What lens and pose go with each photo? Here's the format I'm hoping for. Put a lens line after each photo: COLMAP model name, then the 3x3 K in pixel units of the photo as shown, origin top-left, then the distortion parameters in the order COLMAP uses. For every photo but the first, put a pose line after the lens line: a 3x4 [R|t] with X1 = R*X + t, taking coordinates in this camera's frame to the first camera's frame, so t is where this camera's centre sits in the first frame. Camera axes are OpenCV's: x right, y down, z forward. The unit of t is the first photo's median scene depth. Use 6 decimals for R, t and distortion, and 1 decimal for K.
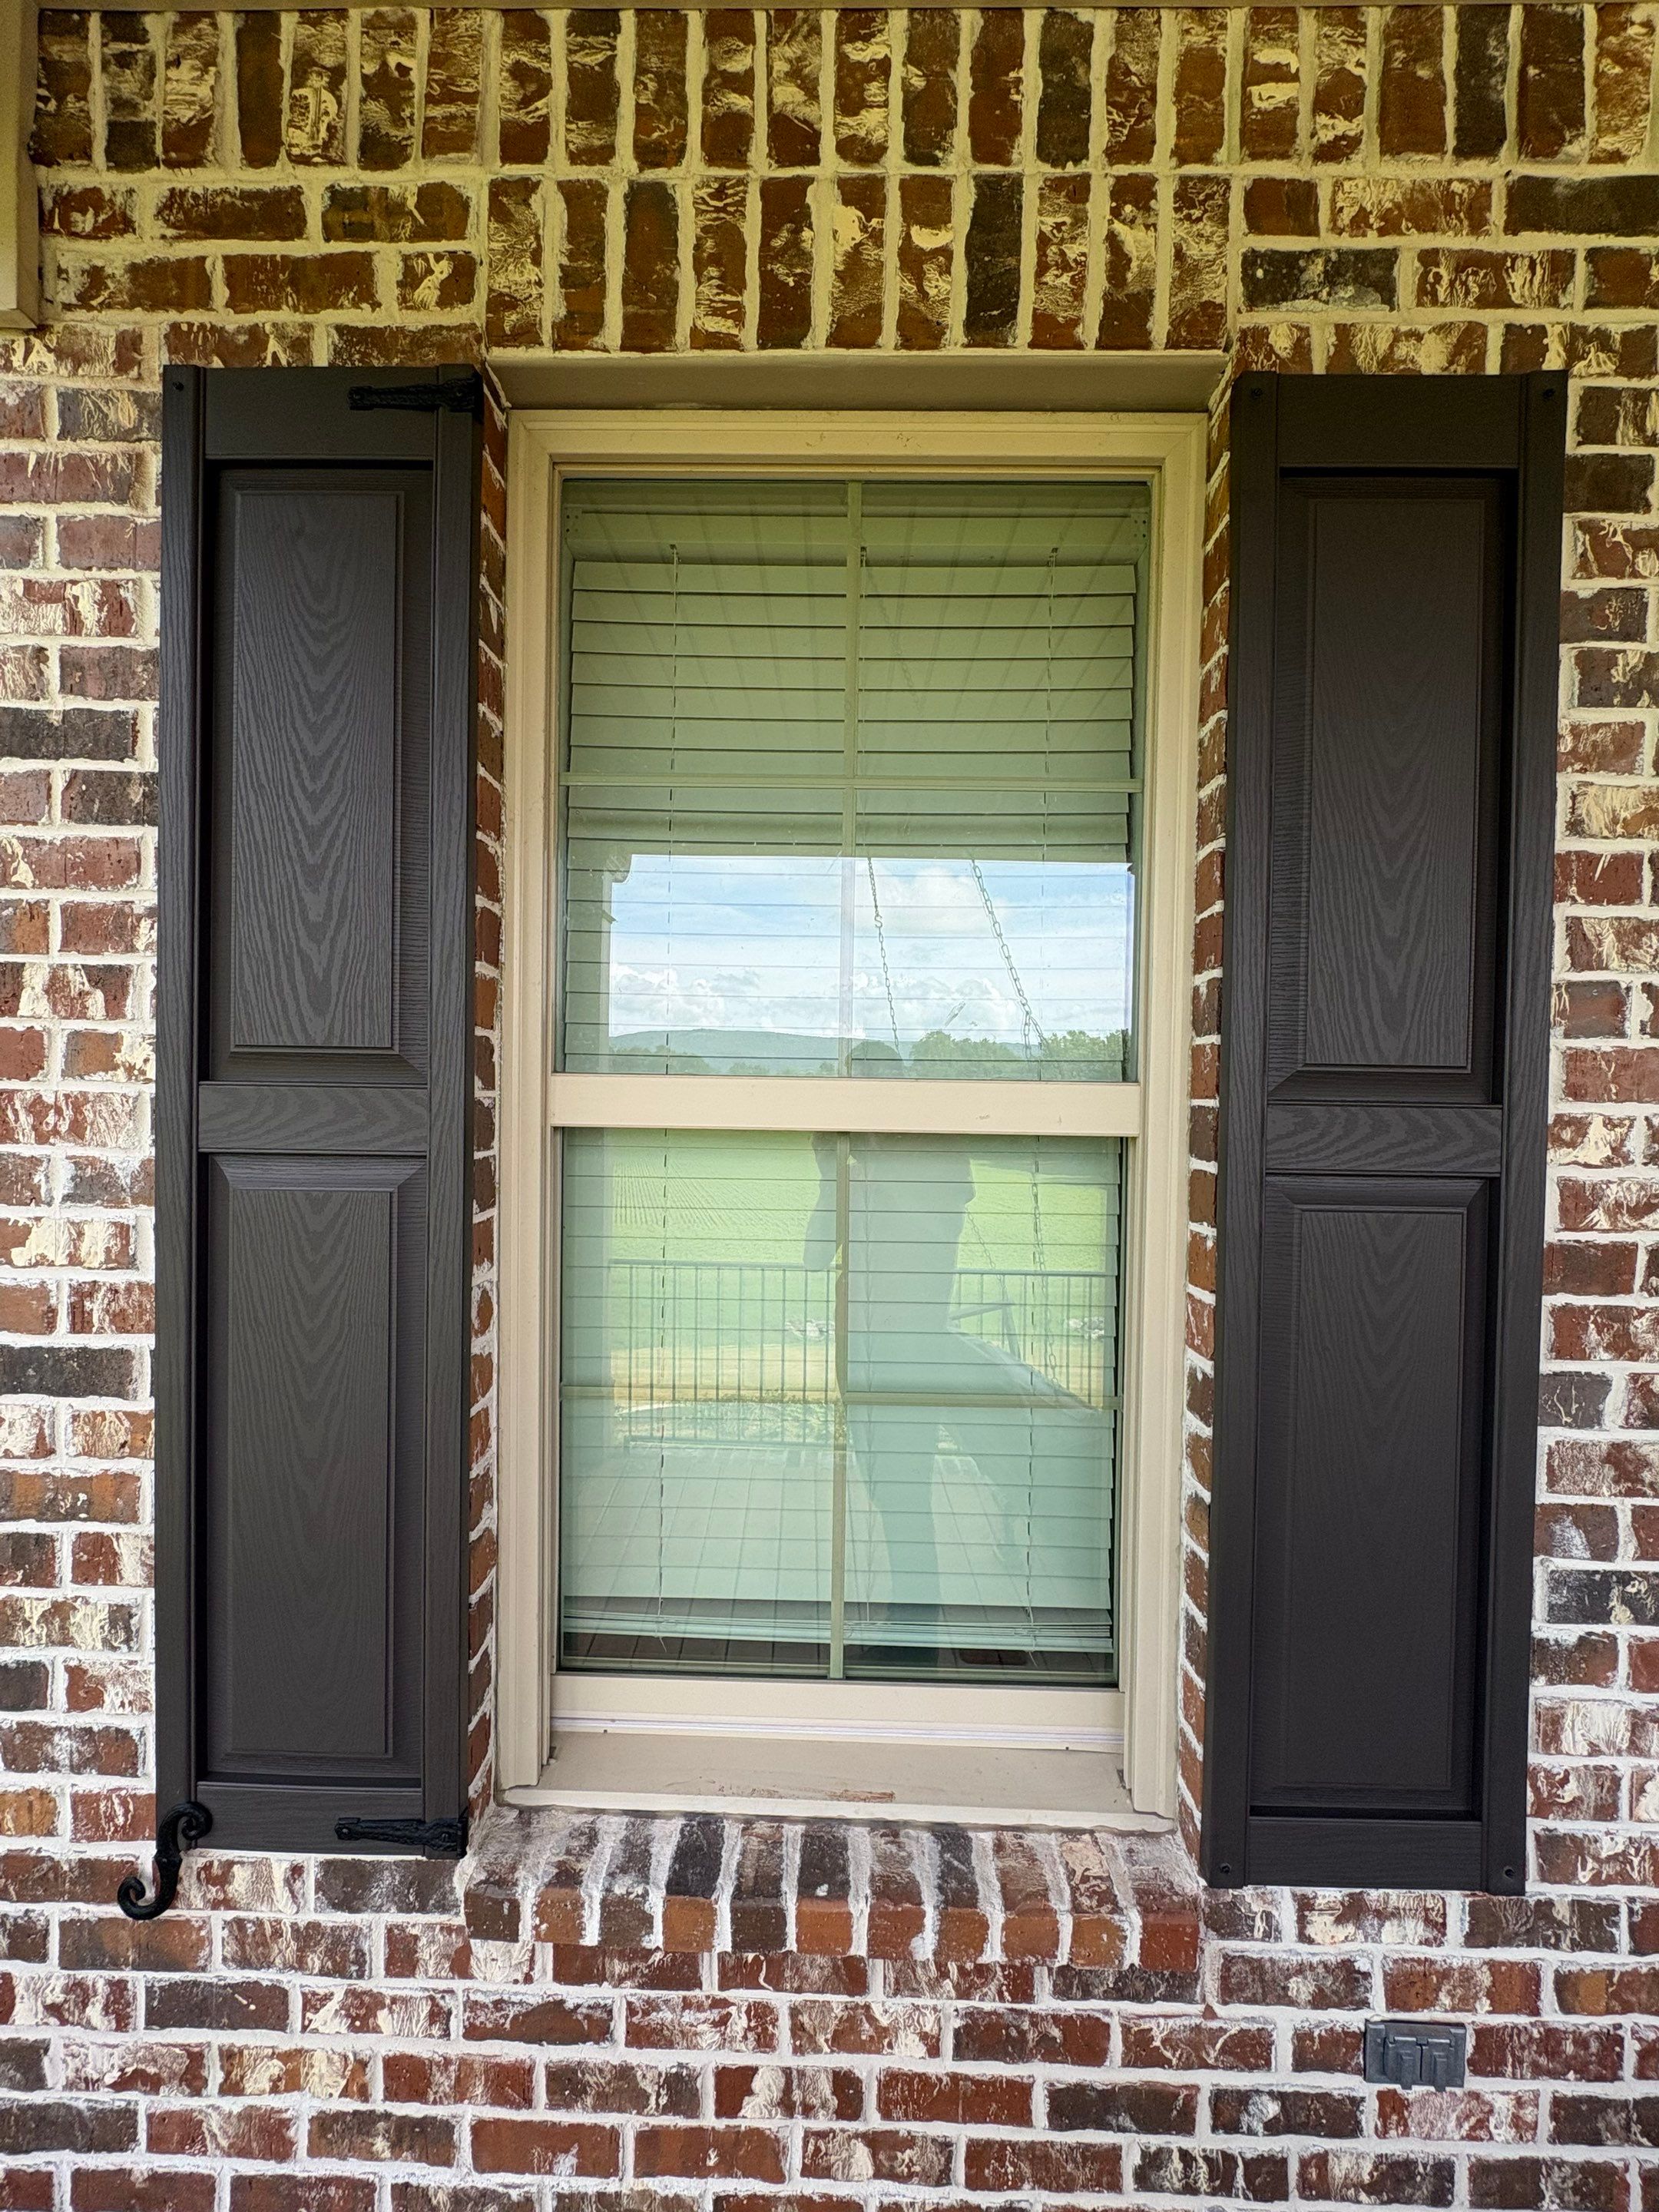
lens RADIAL K [[1196.1, 0, 763.2], [0, 1196.1, 1104.6], [0, 0, 1]] dist [0.003695, -0.000524]
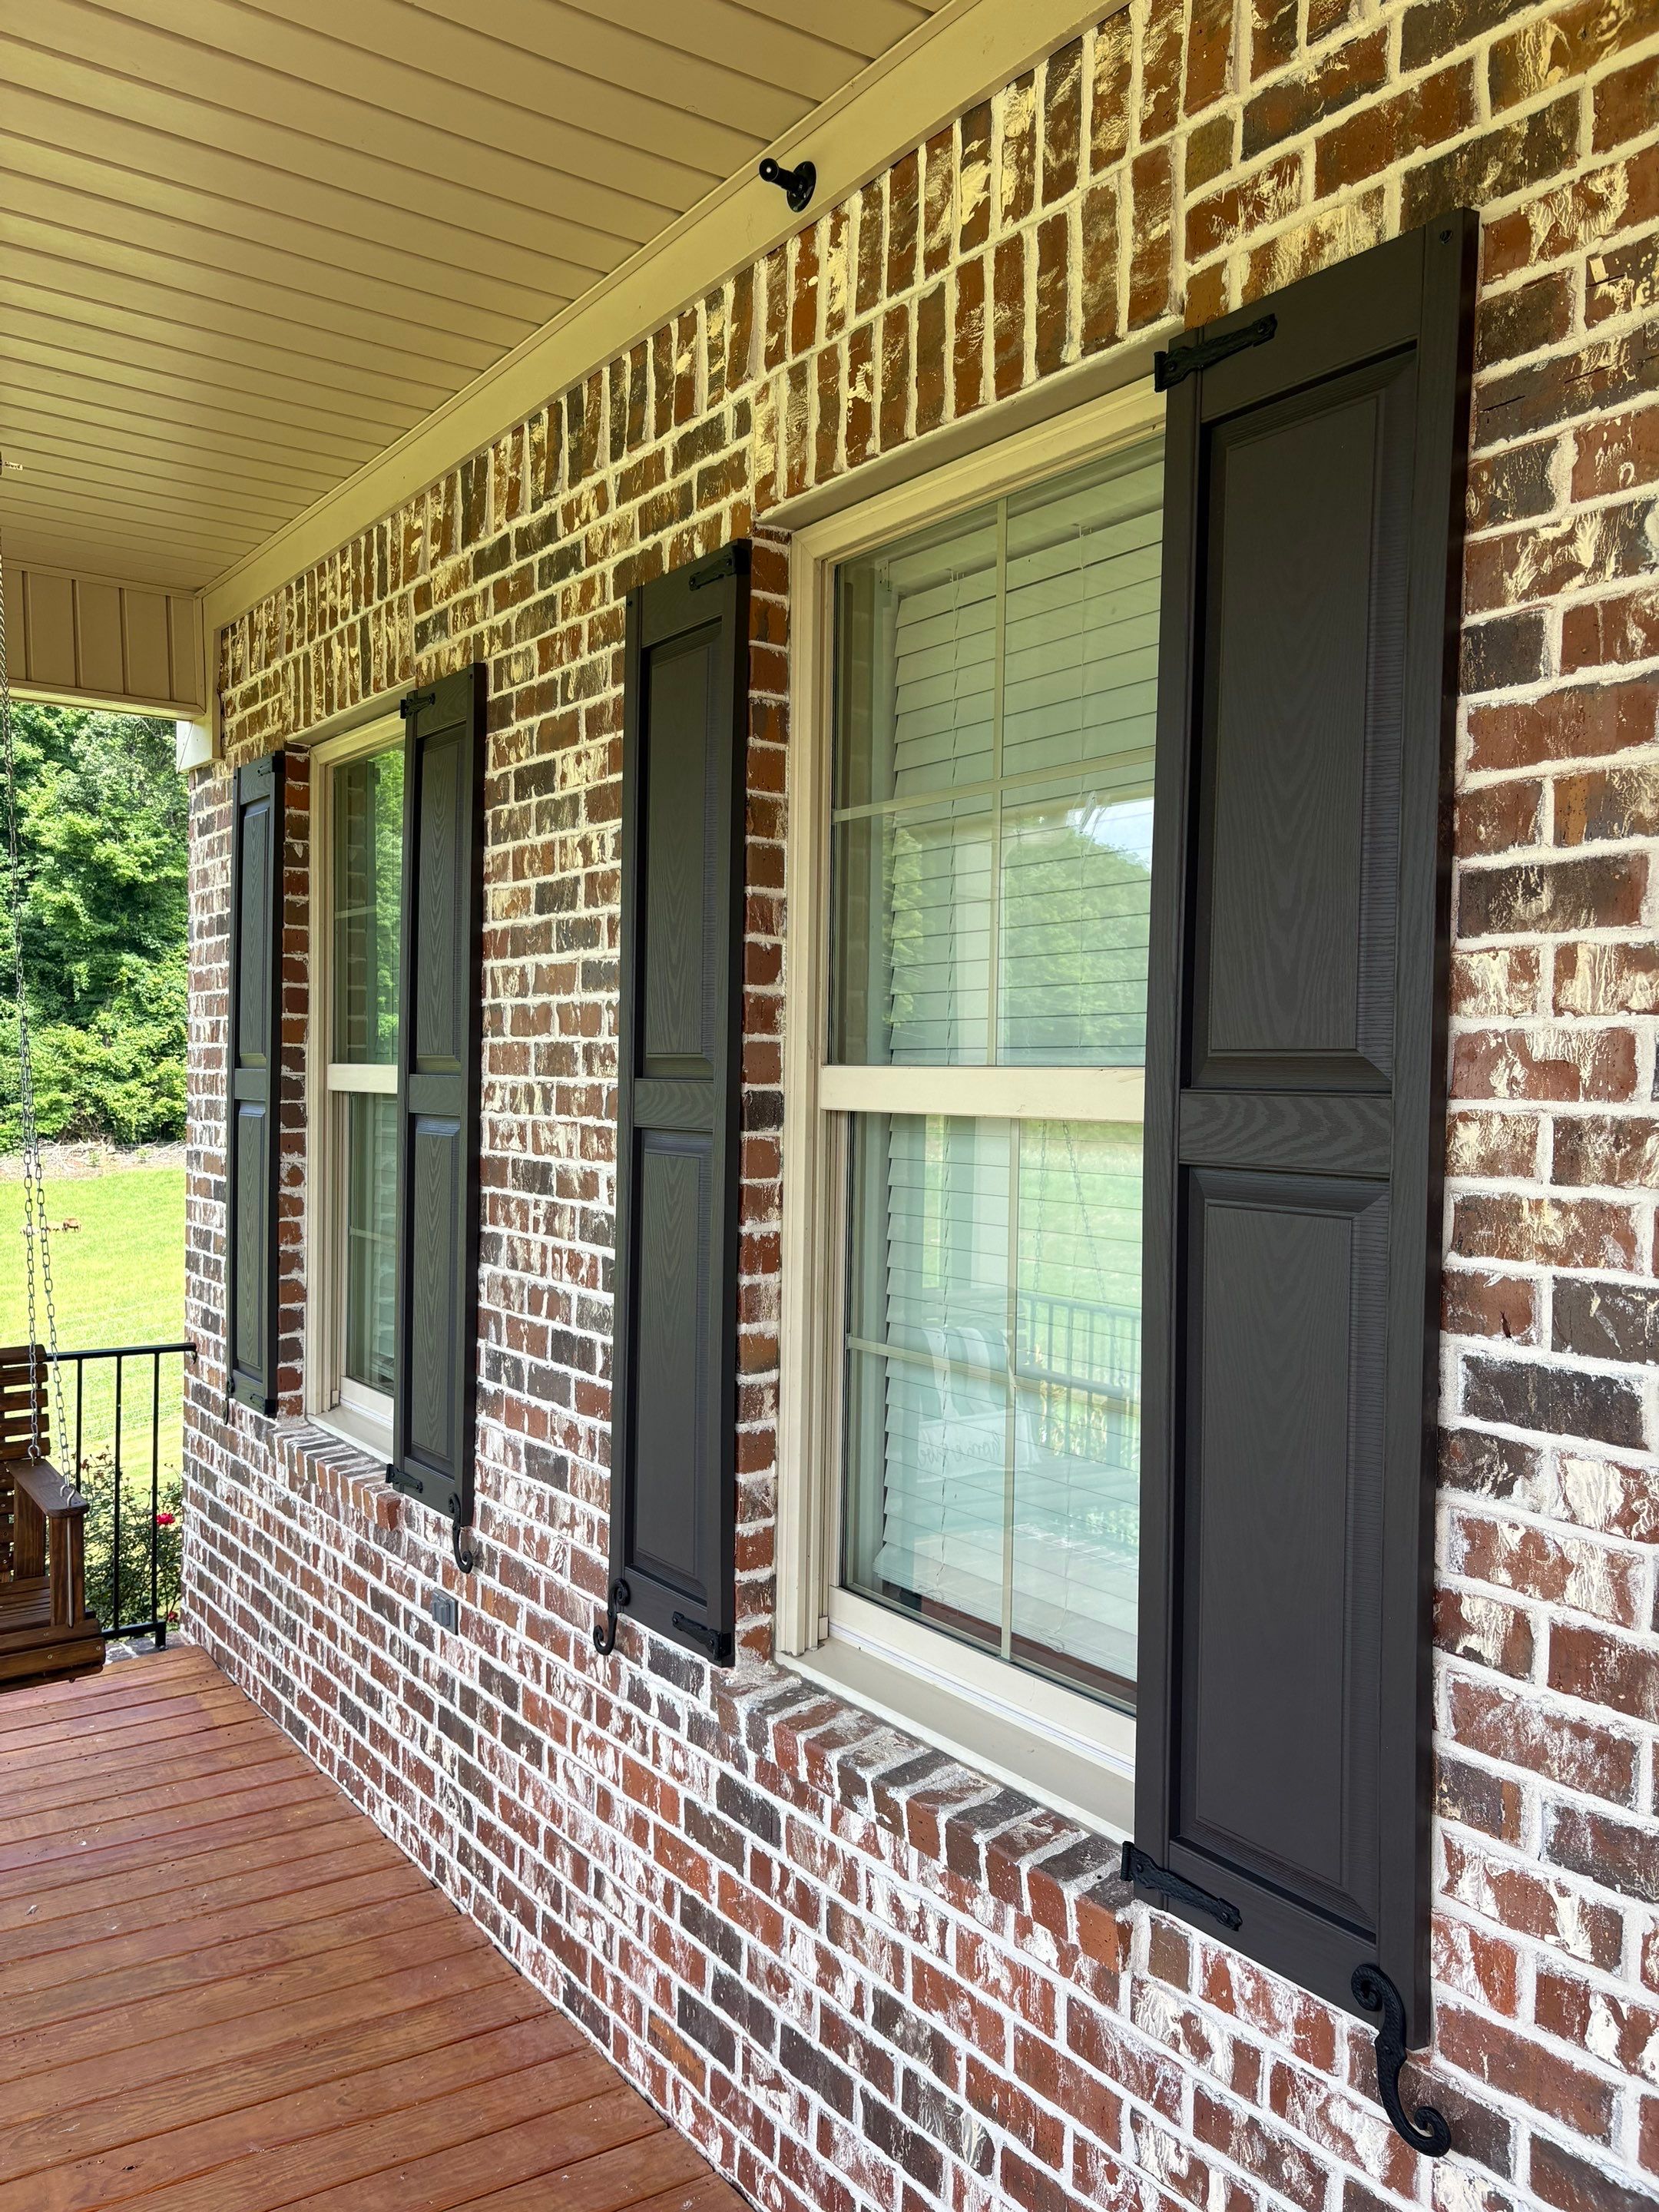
lens RADIAL K [[1708.2, 0, 868.9], [0, 1708.2, 1097.1], [0, 0, 1]] dist [-0.008906, 0.027768]
pose [[0.610945, 0.002578, -0.791669, 1.393975], [-0.018614, 0.999765, -0.011109, 0.023077], [0.791455, 0.021523, 0.610849, -0.029149]]
